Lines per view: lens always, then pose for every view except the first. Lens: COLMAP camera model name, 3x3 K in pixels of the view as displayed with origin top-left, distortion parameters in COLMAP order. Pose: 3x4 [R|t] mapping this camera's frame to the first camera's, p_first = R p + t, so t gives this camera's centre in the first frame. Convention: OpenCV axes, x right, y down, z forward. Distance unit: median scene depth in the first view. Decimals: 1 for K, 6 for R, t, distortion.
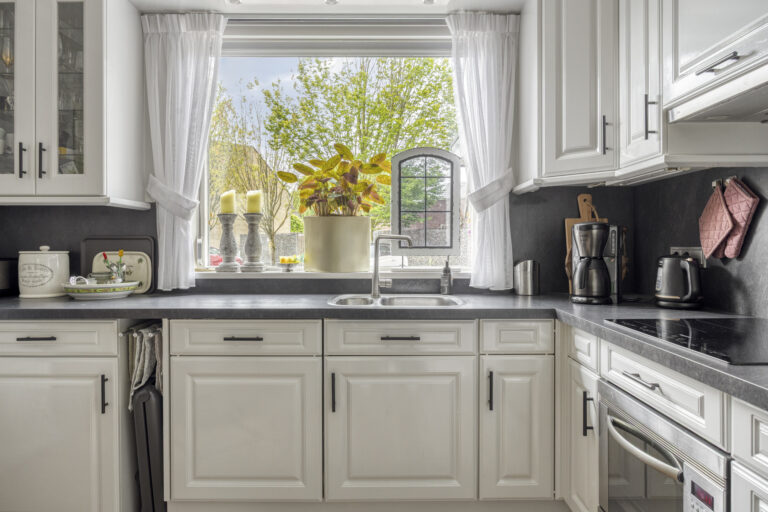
lens RADIAL K [[501.9, 0, 383.7], [0, 501.9, 248.5], [0, 0, 1]] dist [-0.002748, 0.002609]
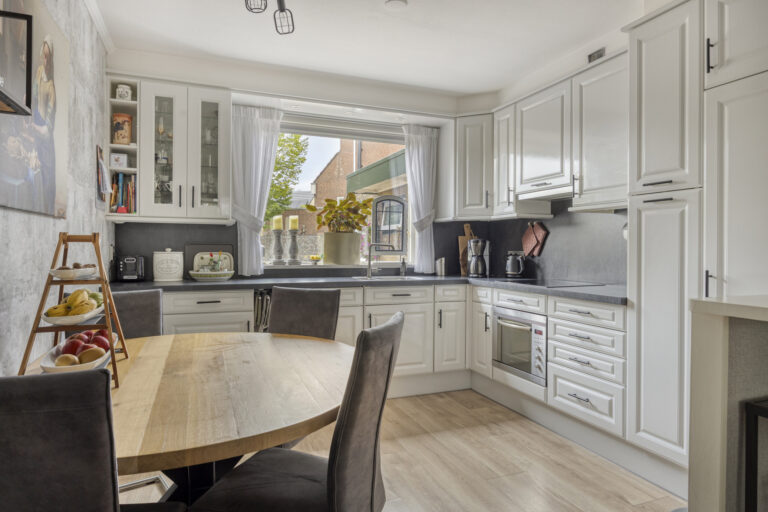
lens RADIAL K [[468.9, 0, 384.0], [0, 468.9, 256.0], [0, 0, 1]] dist [0.000765, -0.000105]
pose [[0.929420, 0.001323, 0.369022, -0.680247], [-0.003805, 0.999975, 0.005998, 0.008522], [-0.369004, -0.006979, 0.929401, -0.685148]]
